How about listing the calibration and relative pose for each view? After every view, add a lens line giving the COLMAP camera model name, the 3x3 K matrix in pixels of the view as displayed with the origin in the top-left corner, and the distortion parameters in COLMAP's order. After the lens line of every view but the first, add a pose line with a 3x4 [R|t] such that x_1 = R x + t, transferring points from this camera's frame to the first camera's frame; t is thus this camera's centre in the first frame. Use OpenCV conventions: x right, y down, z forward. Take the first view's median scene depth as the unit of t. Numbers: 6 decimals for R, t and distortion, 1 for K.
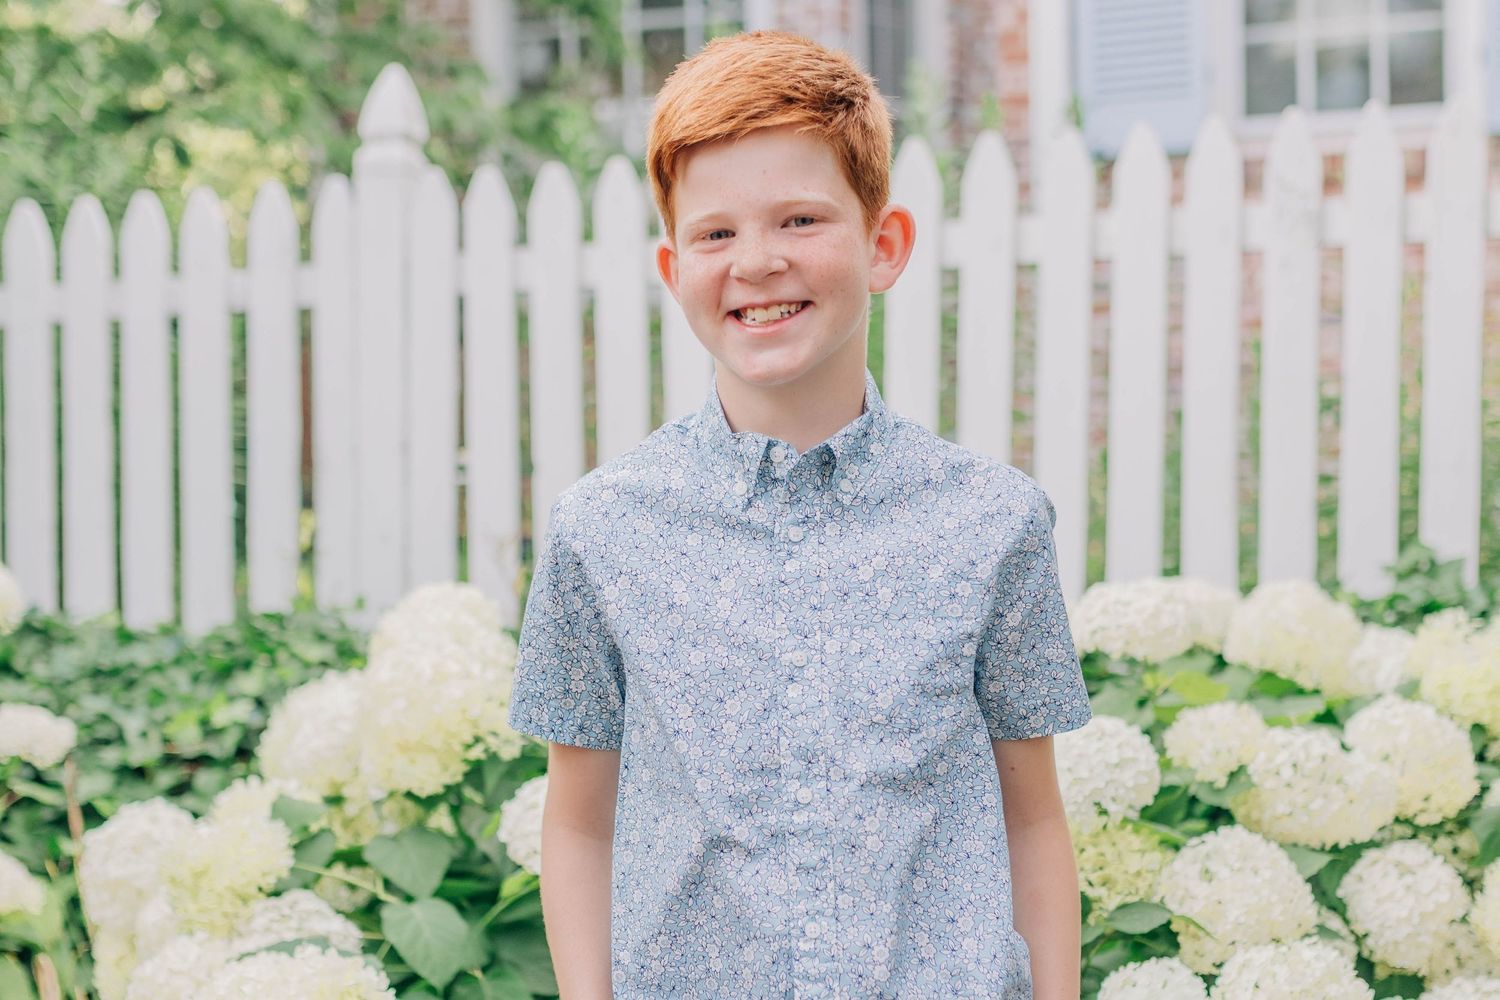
lens RADIAL K [[2249.8, 0, 761.4], [0, 2249.8, 591.5], [0, 0, 1]] dist [-0.002926, 0.000000]
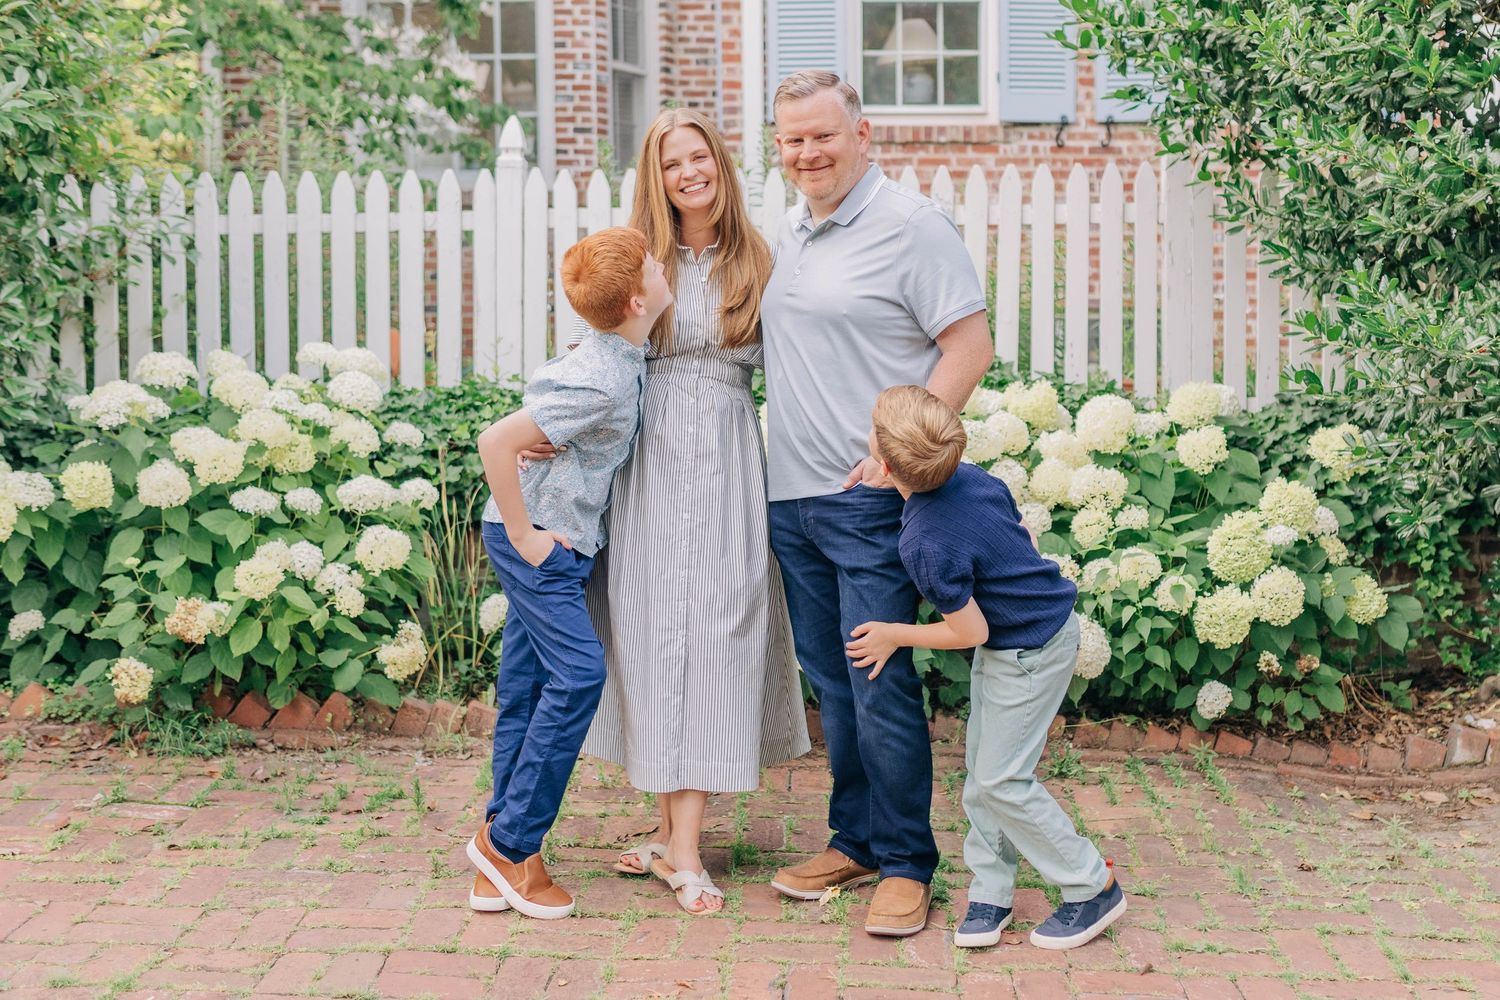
lens RADIAL K [[2249.8, 0, 897.9], [0, 2249.8, 399.2], [0, 0, 1]] dist [-0.002926, 0.000000]
pose [[0.957037, 0.005404, 0.289914, -0.614584], [-0.006025, 0.999981, 0.001248, 0.027568], [-0.289902, -0.002941, 0.957052, -1.543561]]
